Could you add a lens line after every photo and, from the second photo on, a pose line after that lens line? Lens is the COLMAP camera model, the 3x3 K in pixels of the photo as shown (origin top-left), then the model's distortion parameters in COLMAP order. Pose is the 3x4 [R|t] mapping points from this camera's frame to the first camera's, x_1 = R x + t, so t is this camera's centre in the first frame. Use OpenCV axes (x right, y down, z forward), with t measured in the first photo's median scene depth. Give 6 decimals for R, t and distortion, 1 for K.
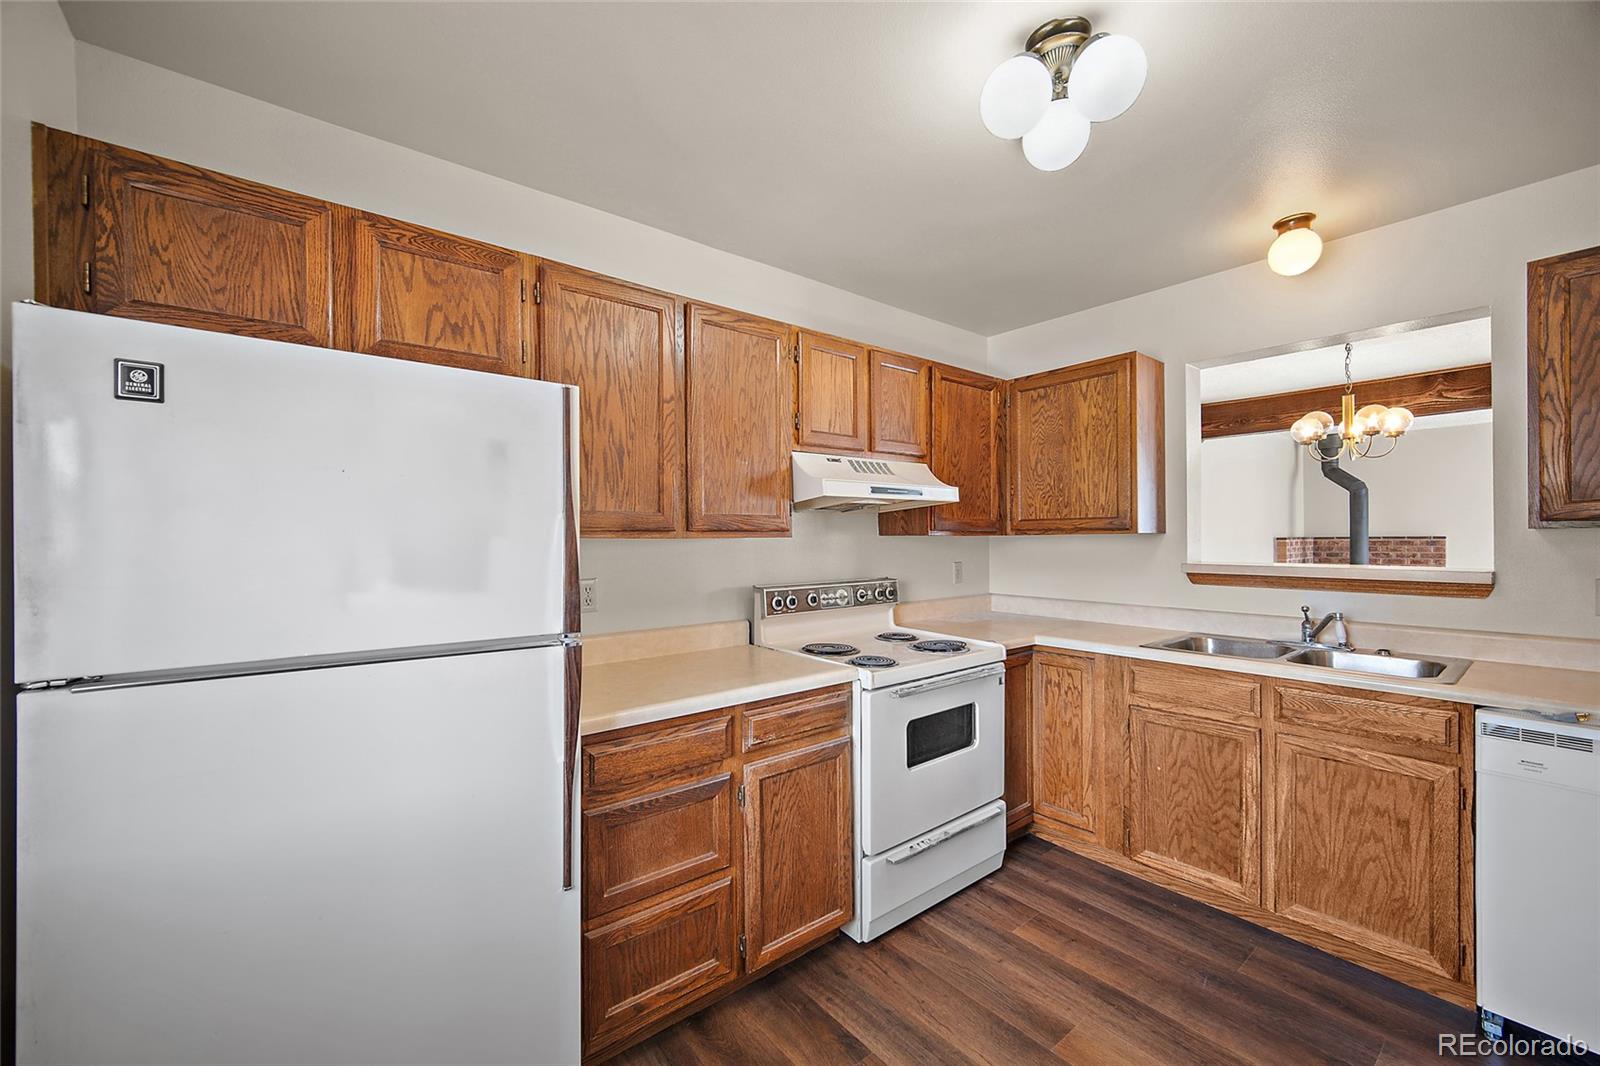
lens RADIAL K [[630.5, 0, 794.0], [0, 630.5, 536.8], [0, 0, 1]] dist [-0.002948, -0.000630]
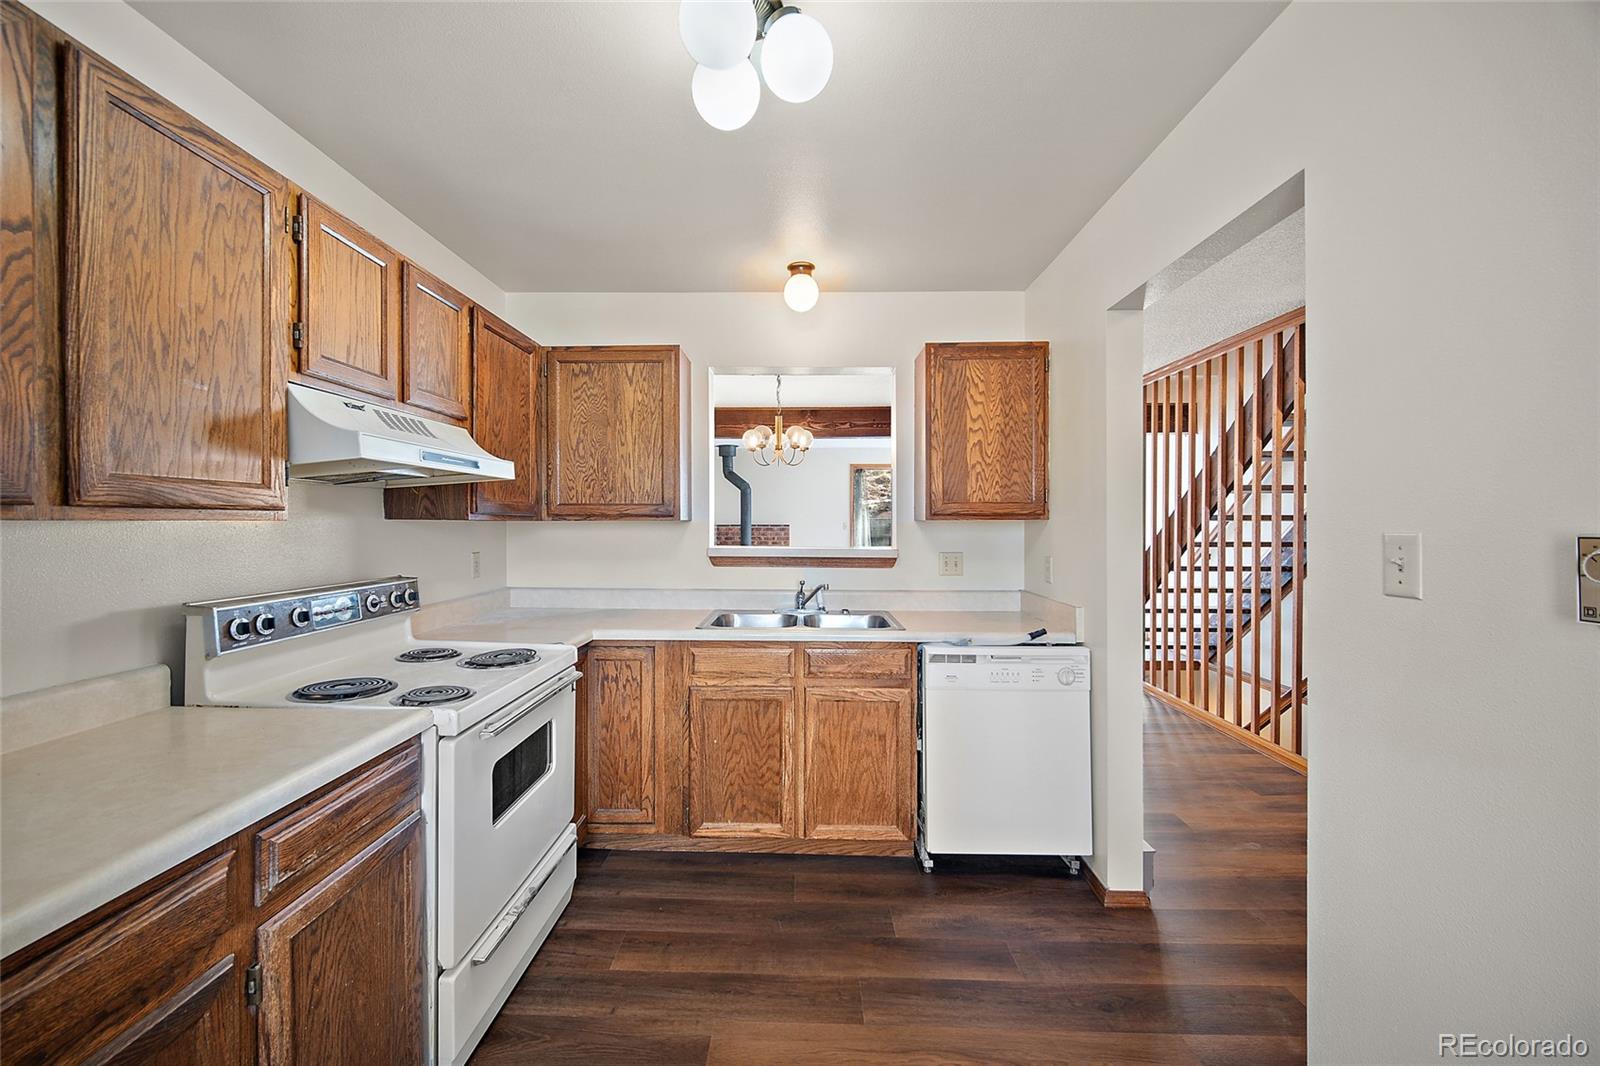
lens RADIAL K [[630.5, 0, 792.2], [0, 630.5, 524.4], [0, 0, 1]] dist [-0.002948, -0.000630]
pose [[0.649482, 0.006347, 0.760351, -0.153525], [-0.007521, 0.999970, -0.001923, 0.002282], [-0.760340, -0.004469, 0.649510, 0.220300]]
